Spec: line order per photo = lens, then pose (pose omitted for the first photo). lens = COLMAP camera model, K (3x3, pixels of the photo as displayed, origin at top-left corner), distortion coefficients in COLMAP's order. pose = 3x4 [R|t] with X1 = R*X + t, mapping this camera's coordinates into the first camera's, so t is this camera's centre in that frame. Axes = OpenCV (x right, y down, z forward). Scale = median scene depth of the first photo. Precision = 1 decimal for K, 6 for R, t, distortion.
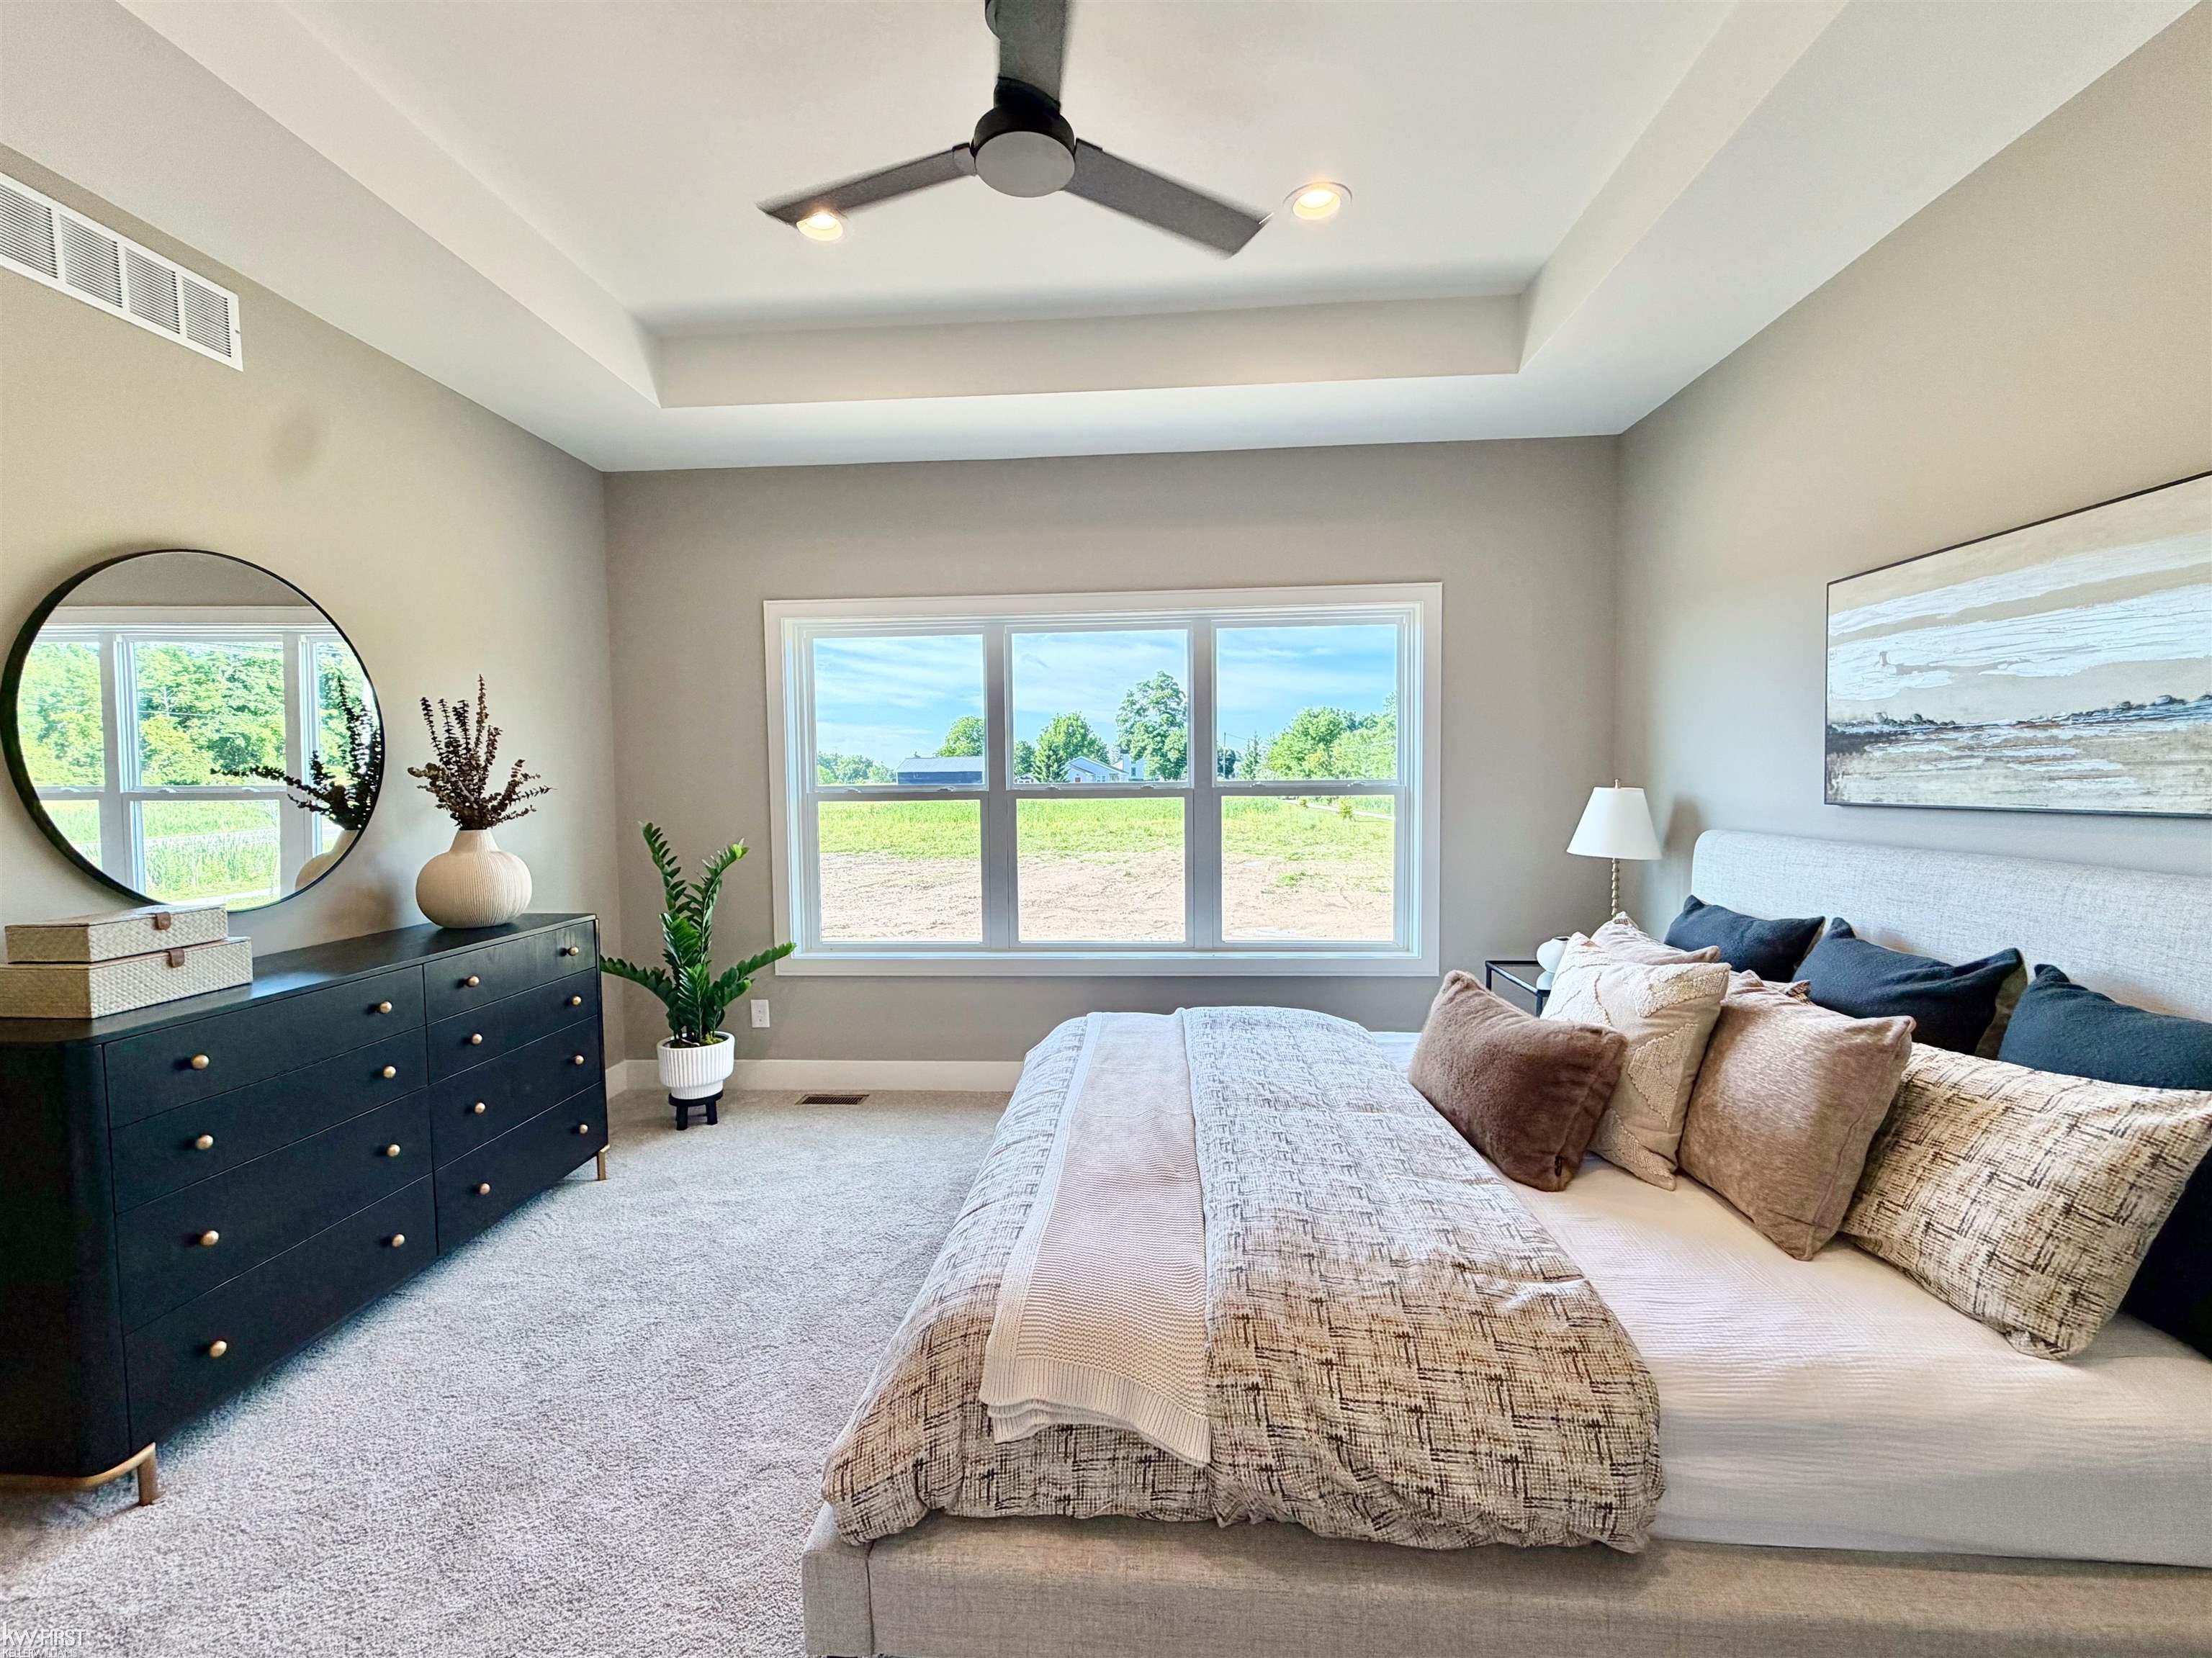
lens RADIAL K [[880.0, 0, 1115.1], [0, 880.0, 830.8], [0, 0, 1]] dist [0.003165, -0.001101]
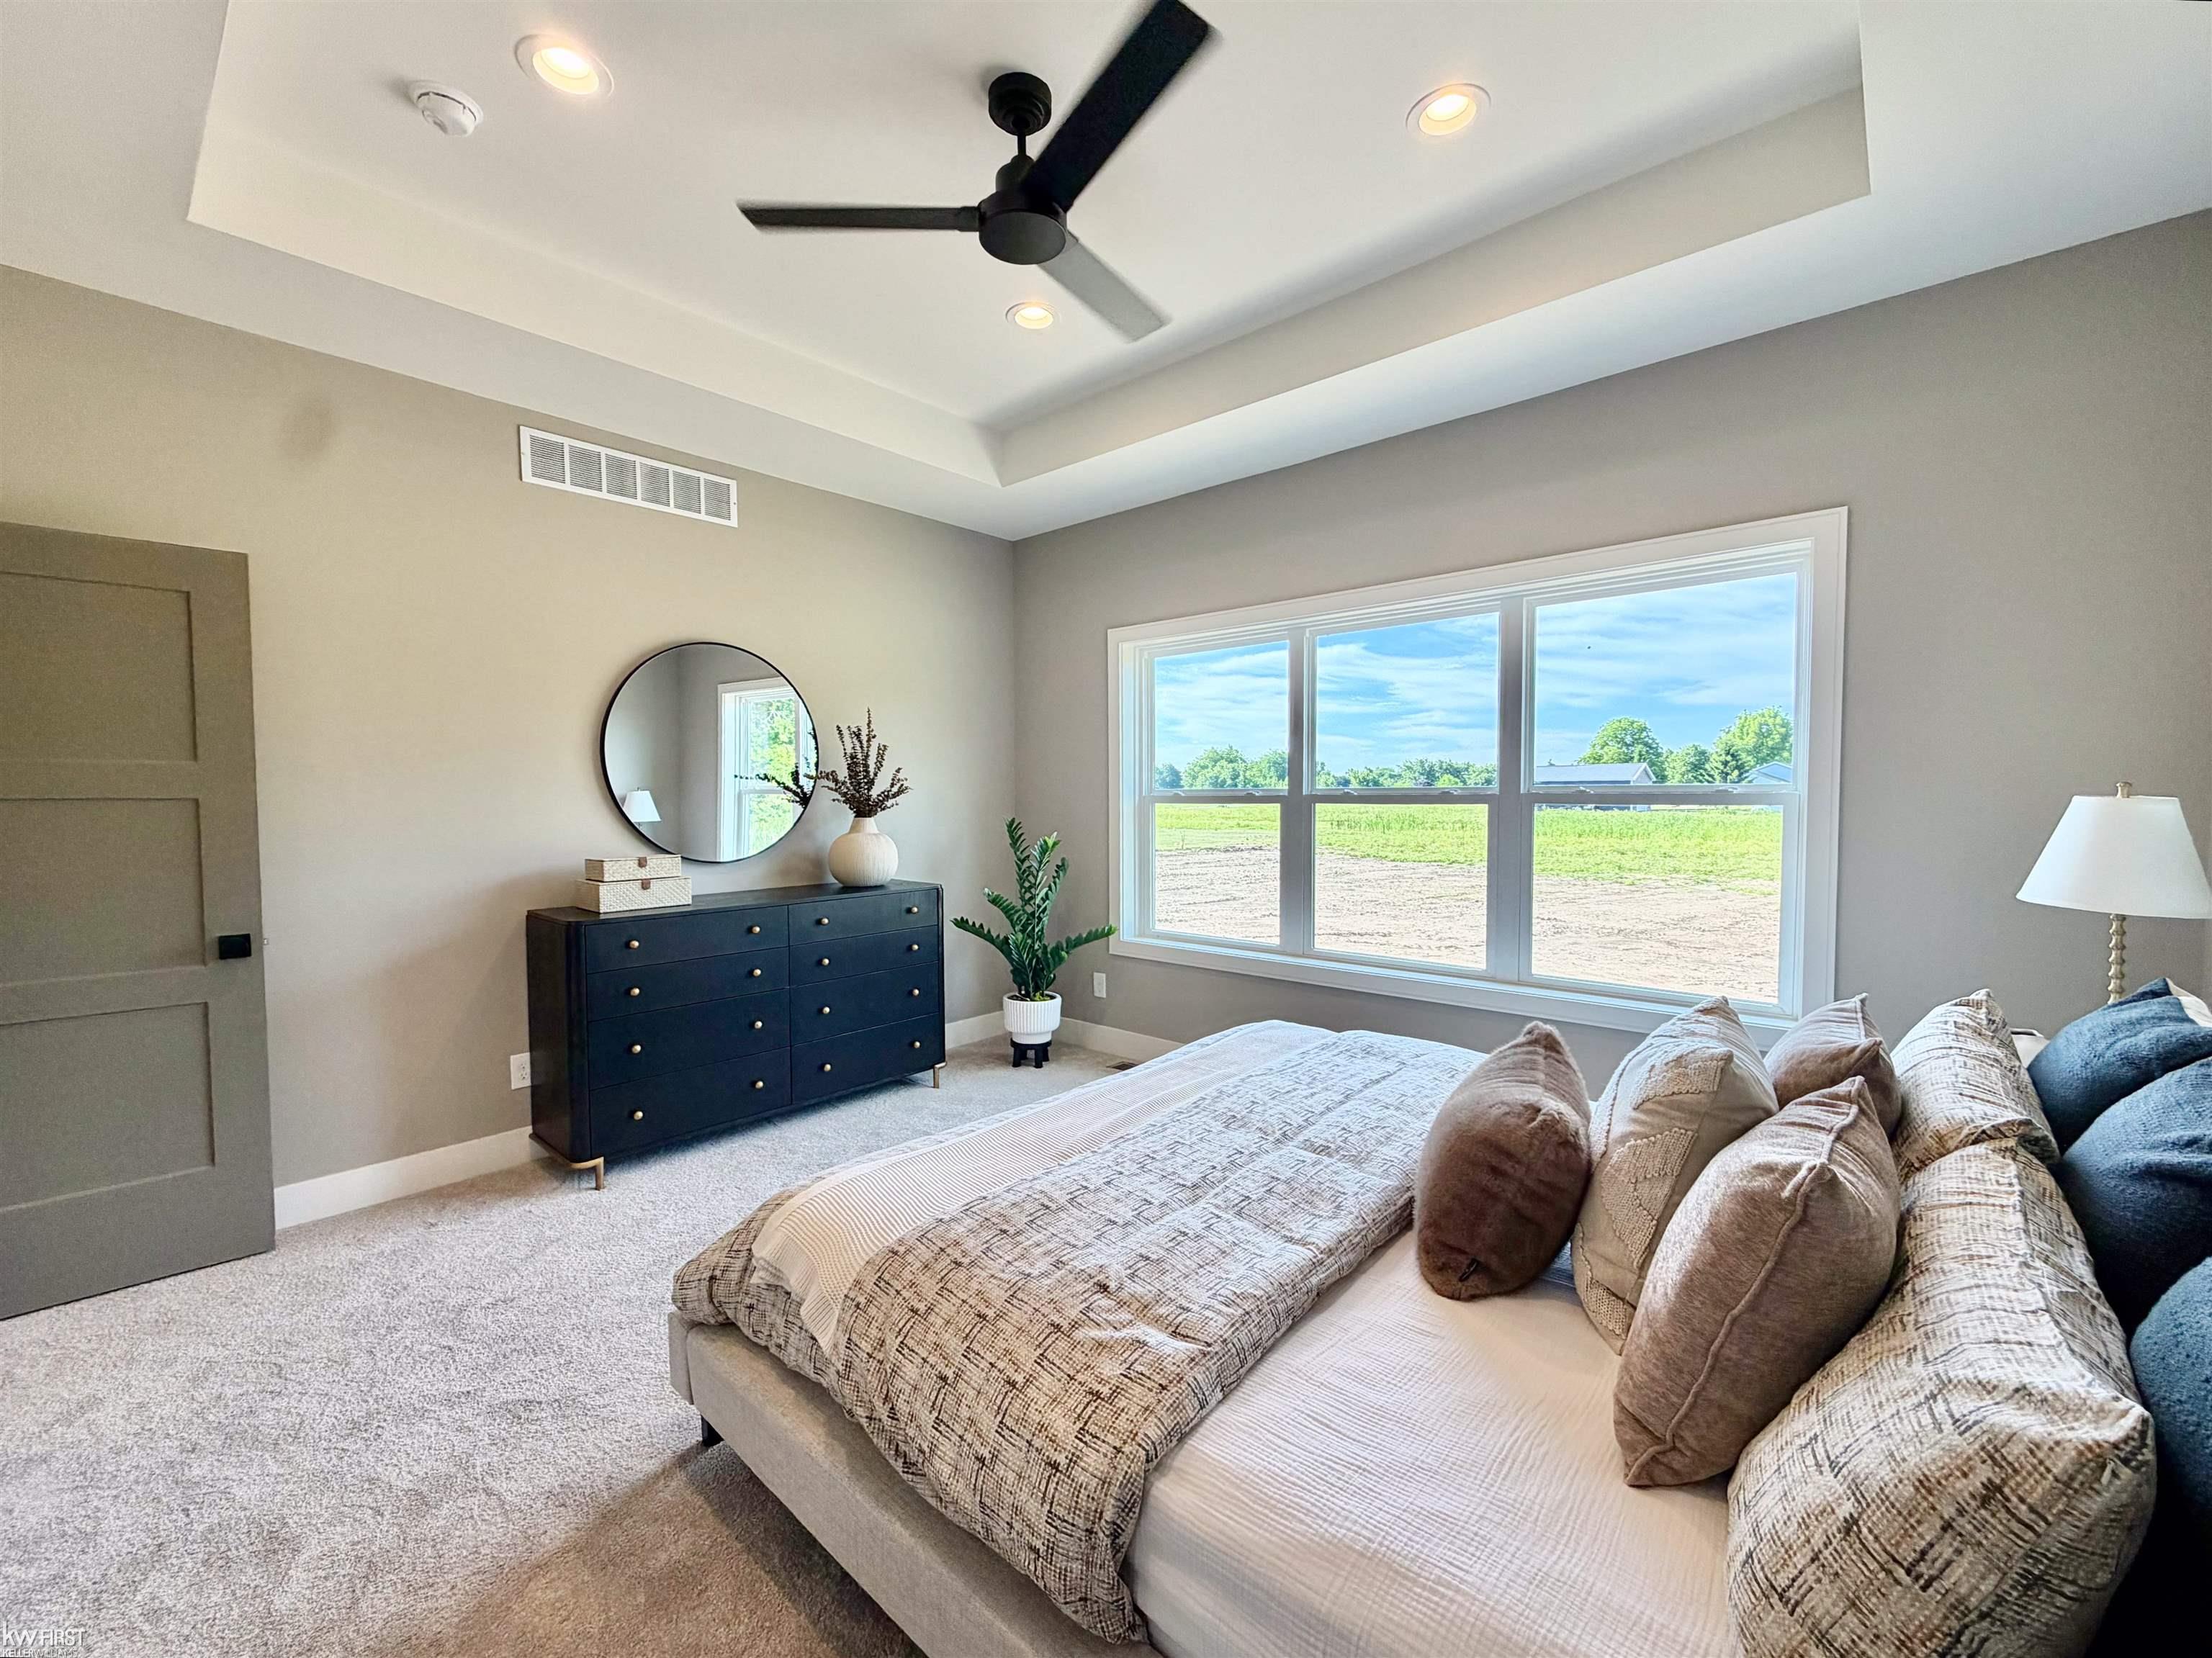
lens RADIAL K [[880.0, 0, 1108.0], [0, 880.0, 830.7], [0, 0, 1]] dist [0.003165, -0.001101]
pose [[0.800411, 0.033318, -0.598524, 0.435803], [-0.039077, 0.999231, 0.003366, -0.000157], [0.598176, 0.020694, 0.801097, 0.107137]]
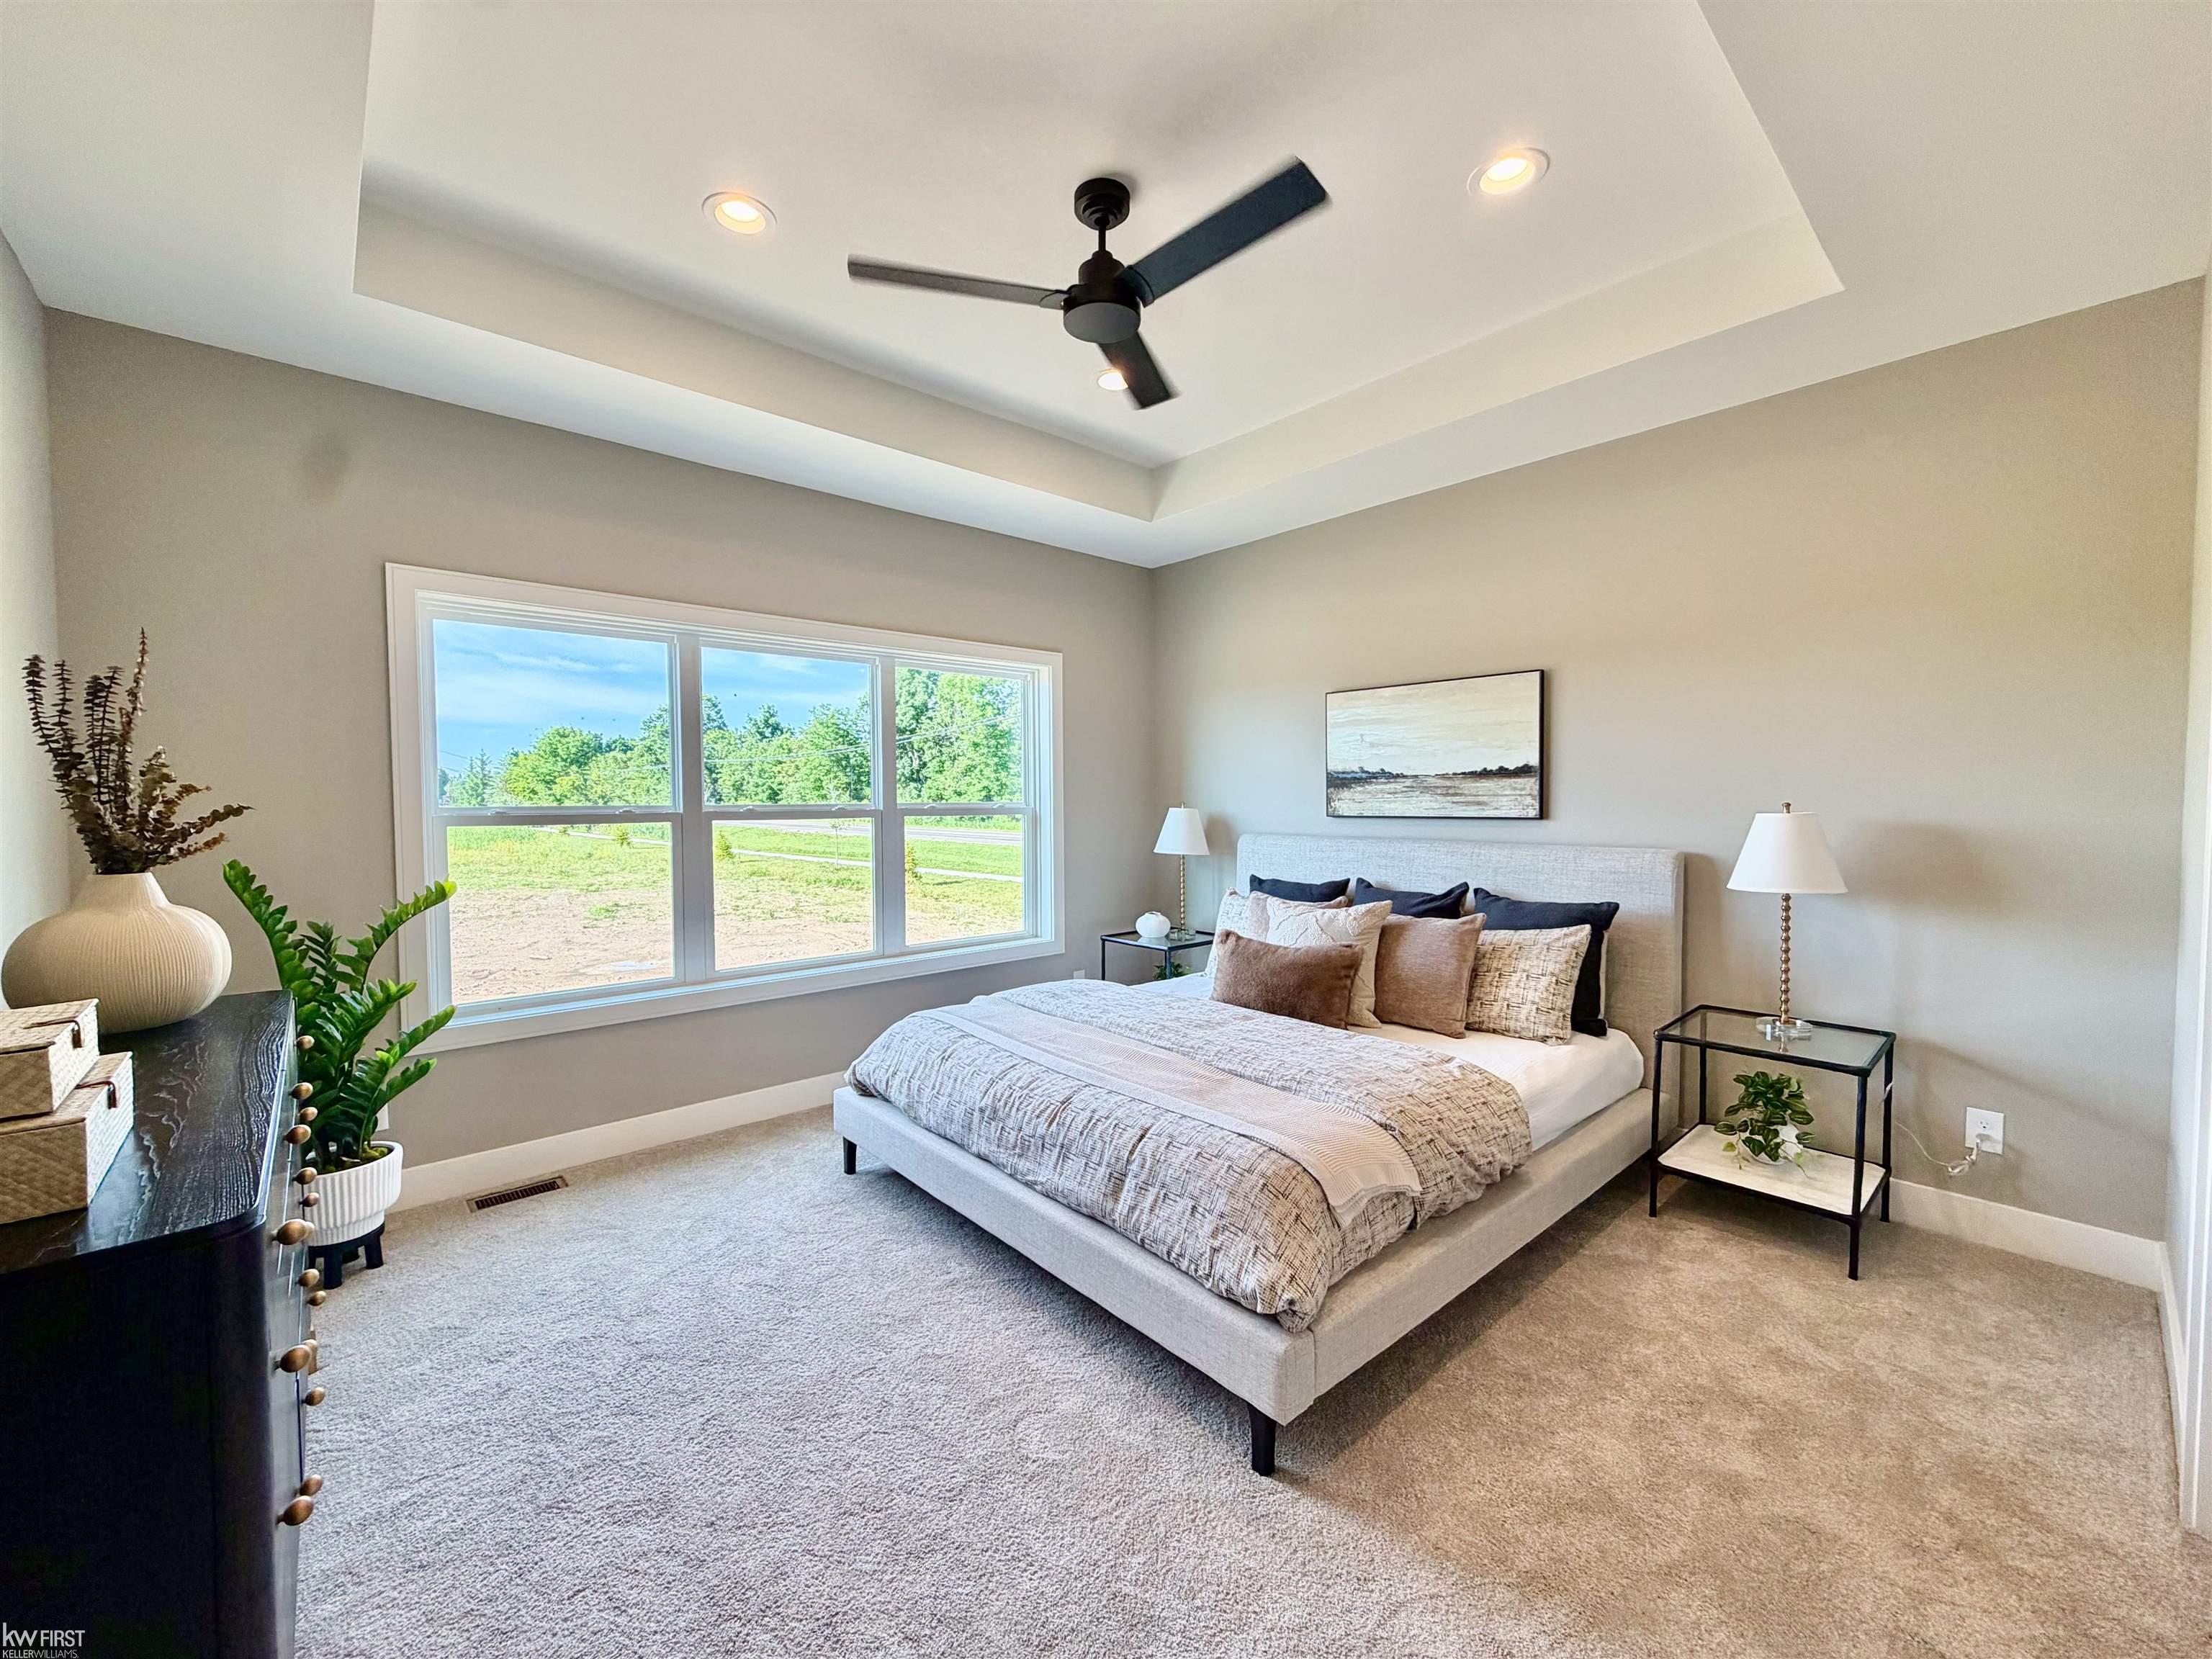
lens RADIAL K [[880.1, 0, 1026.8], [0, 880.1, 826.1], [0, 0, 1]] dist [0.003165, -0.001101]
pose [[0.727742, -0.012536, 0.685737, -0.746668], [0.036567, 0.999120, -0.020542, 0.002594], [-0.684876, 0.040024, 0.727560, 0.109666]]
